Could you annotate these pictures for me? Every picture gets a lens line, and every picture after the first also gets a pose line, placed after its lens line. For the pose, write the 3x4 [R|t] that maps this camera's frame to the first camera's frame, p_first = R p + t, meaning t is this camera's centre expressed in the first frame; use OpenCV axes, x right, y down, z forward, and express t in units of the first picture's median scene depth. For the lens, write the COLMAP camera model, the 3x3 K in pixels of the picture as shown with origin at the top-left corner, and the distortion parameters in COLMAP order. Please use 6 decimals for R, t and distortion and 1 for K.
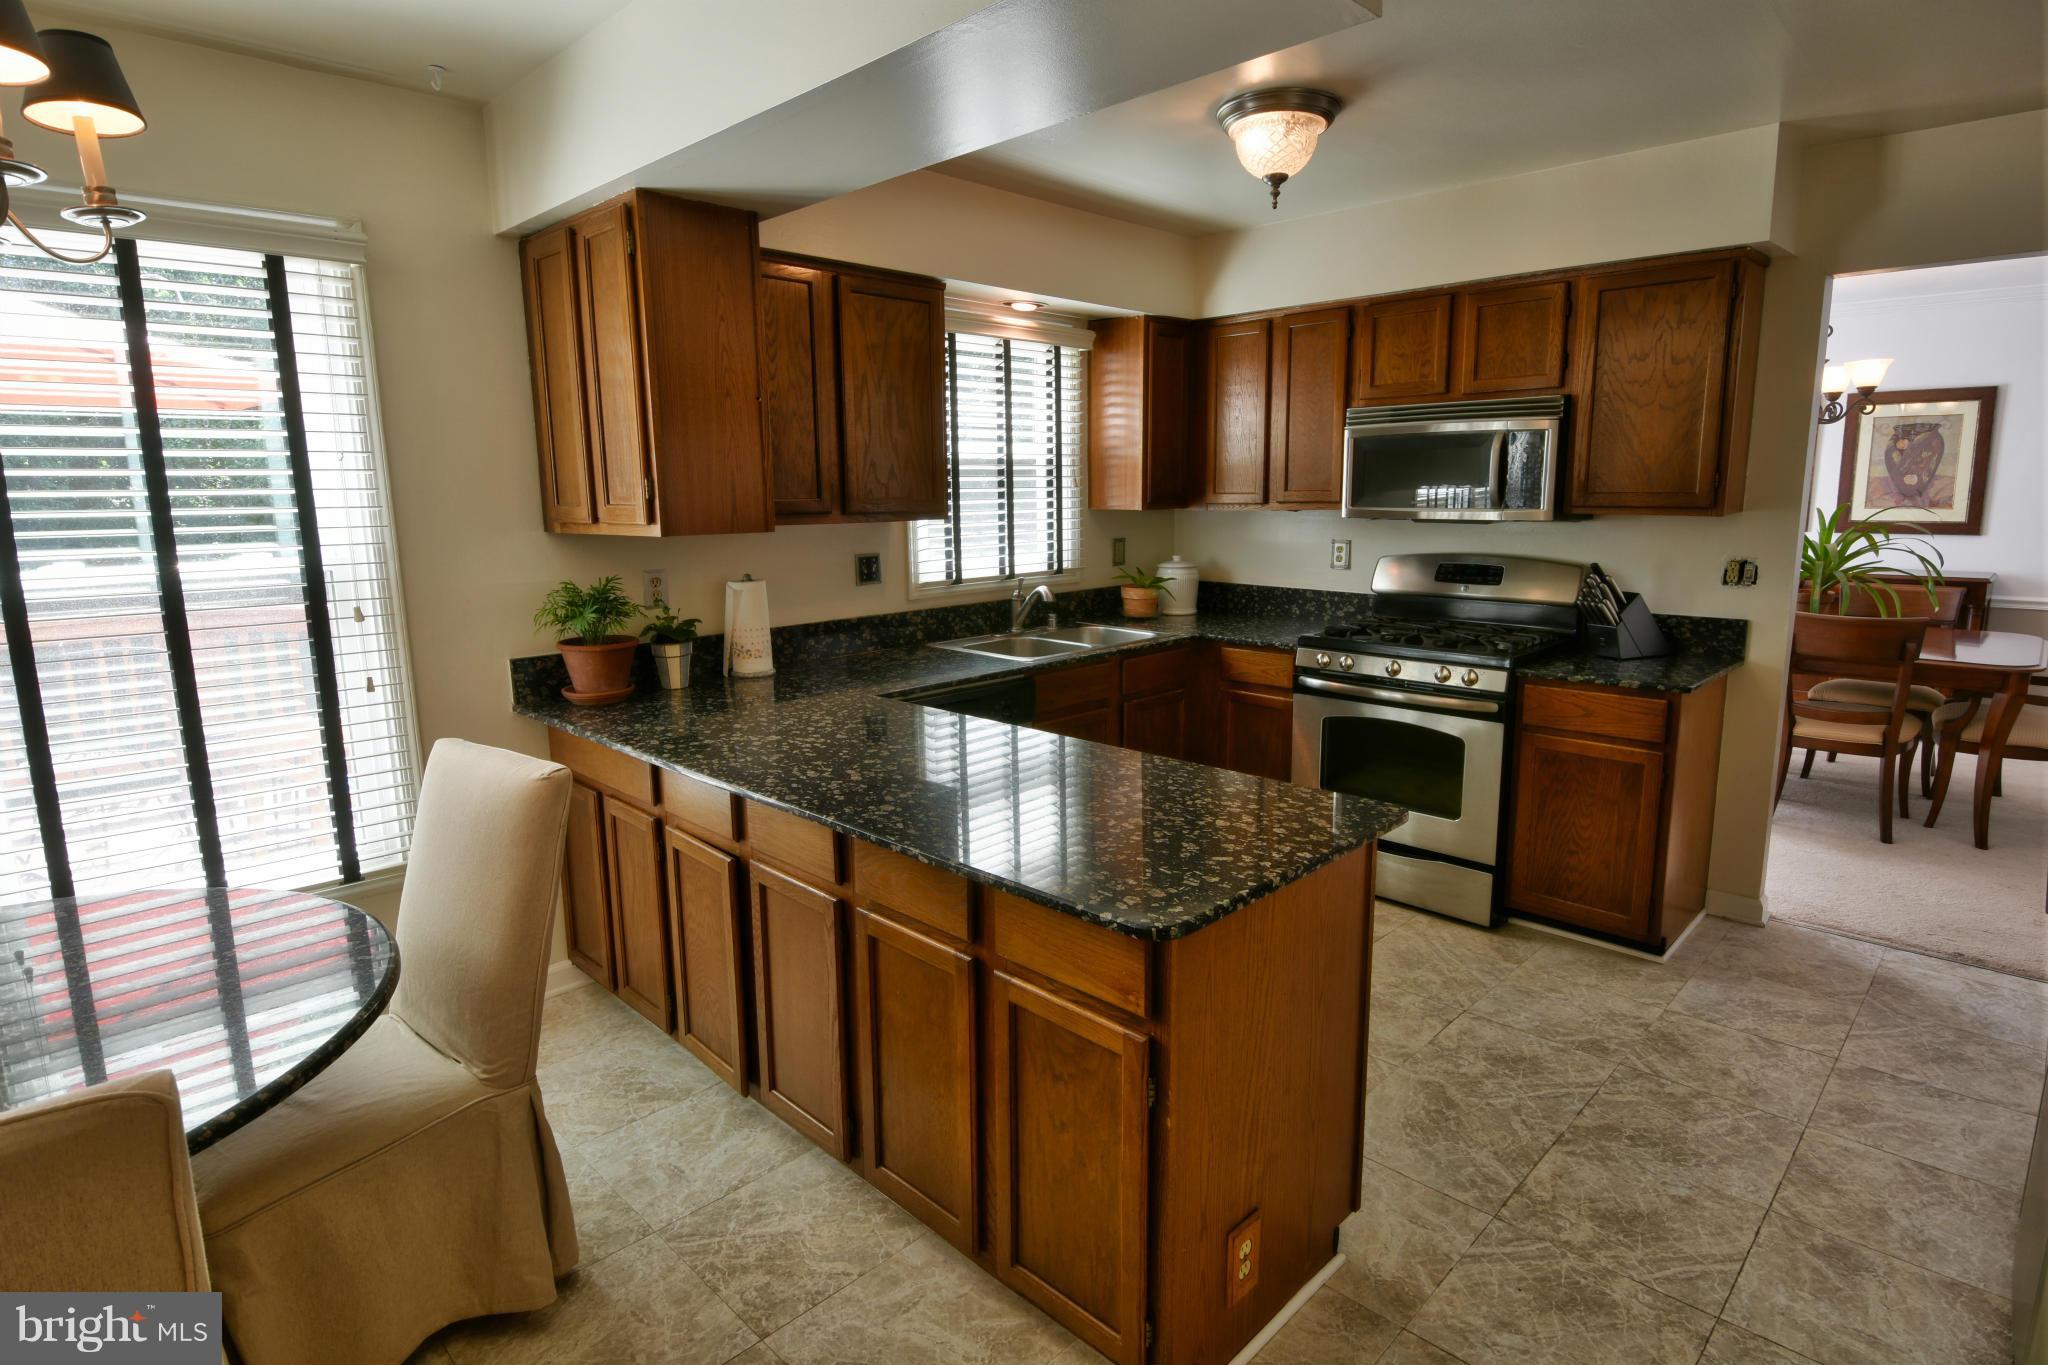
lens RADIAL K [[1077.0, 0, 1046.6], [0, 1077.0, 678.3], [0, 0, 1]] dist [-0.002170, -0.001792]
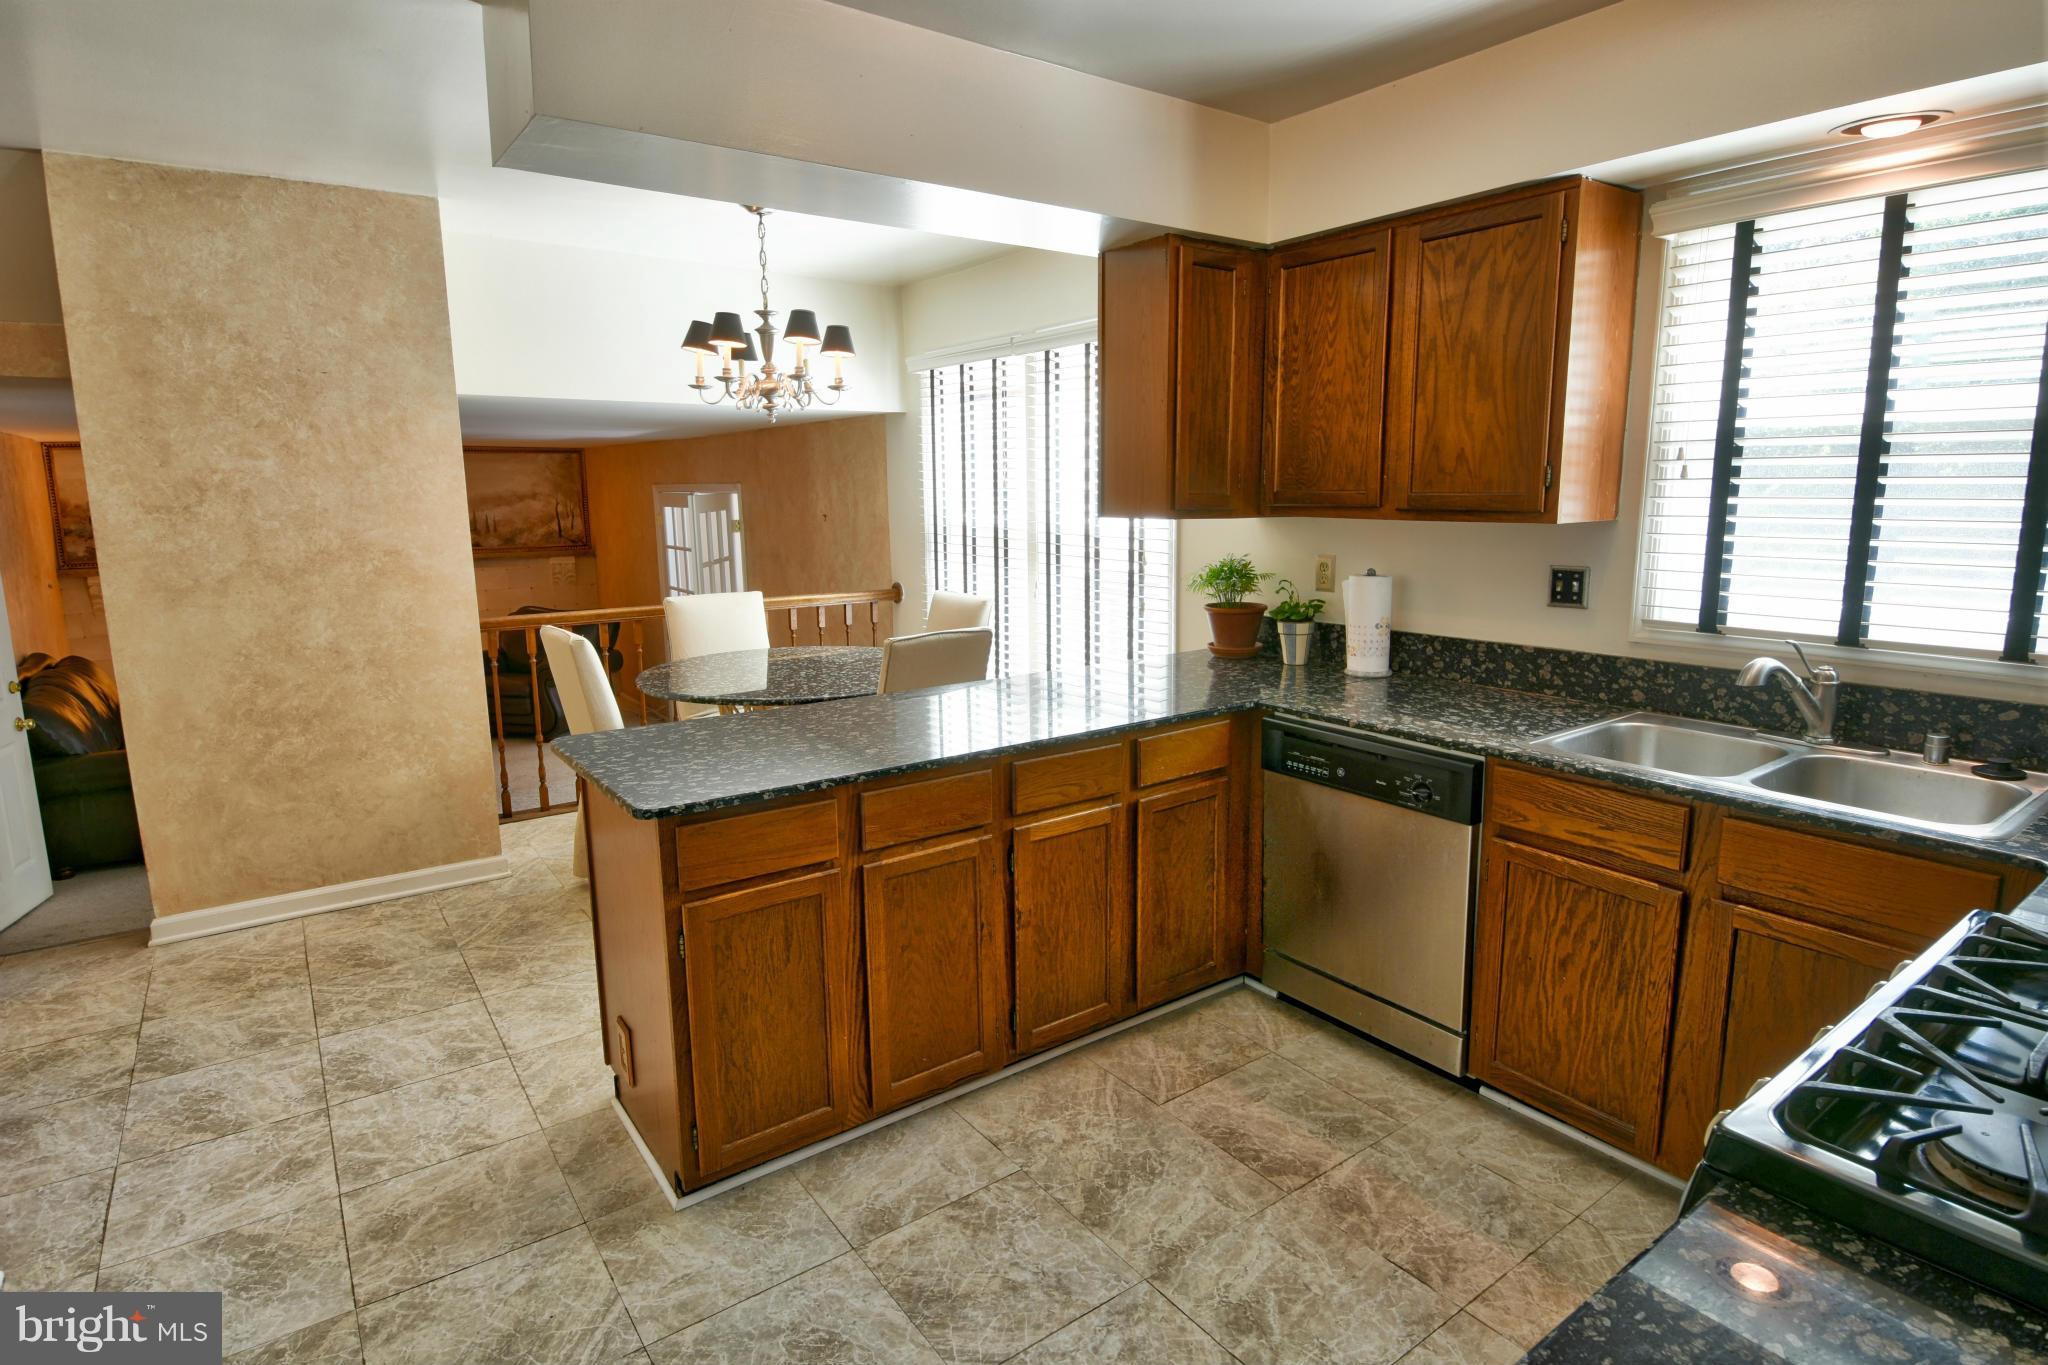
lens RADIAL K [[1077.0, 0, 1046.6], [0, 1077.0, 678.3], [0, 0, 1]] dist [-0.002170, -0.001792]
pose [[-0.177536, 0.176226, -0.968207, 0.590075], [-0.170972, 0.963352, 0.206692, -0.124656], [0.969149, 0.202231, -0.140900, 0.721497]]
